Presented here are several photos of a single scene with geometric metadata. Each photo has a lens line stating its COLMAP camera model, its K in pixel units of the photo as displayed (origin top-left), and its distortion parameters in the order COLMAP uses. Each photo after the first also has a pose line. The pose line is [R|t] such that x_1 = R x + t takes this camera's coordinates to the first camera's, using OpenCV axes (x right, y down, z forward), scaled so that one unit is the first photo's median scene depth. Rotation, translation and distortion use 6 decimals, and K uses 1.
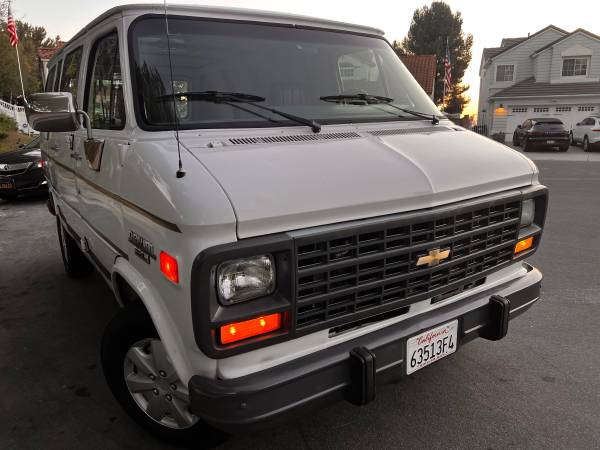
lens RADIAL K [[461.5, 0, 300.0], [0, 461.5, 225.0], [0, 0, 1]] dist [0.072557, -0.086925]
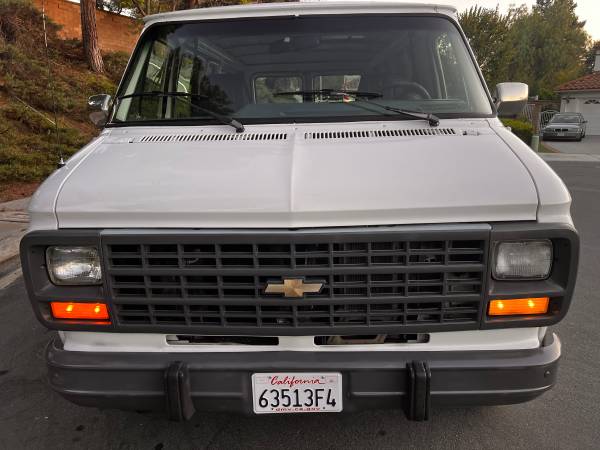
lens RADIAL K [[466.8, 0, 295.6], [0, 466.8, 215.5], [0, 0, 1]] dist [0.070742, -0.099894]
pose [[0.805583, 0.137347, -0.576343, 0.731790], [-0.131599, 0.989940, 0.051967, -0.099674], [0.577683, 0.033983, 0.815554, 0.301242]]
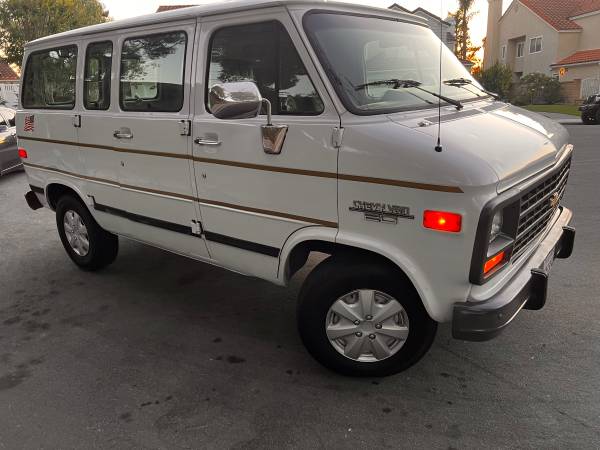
lens RADIAL K [[466.8, 0, 295.6], [0, 466.8, 215.5], [0, 0, 1]] dist [0.070742, -0.099894]
pose [[0.940867, -0.106402, 0.321634, -0.845257], [0.093566, 0.994084, 0.055153, -0.028159], [-0.325599, -0.021798, 0.945257, -0.080702]]
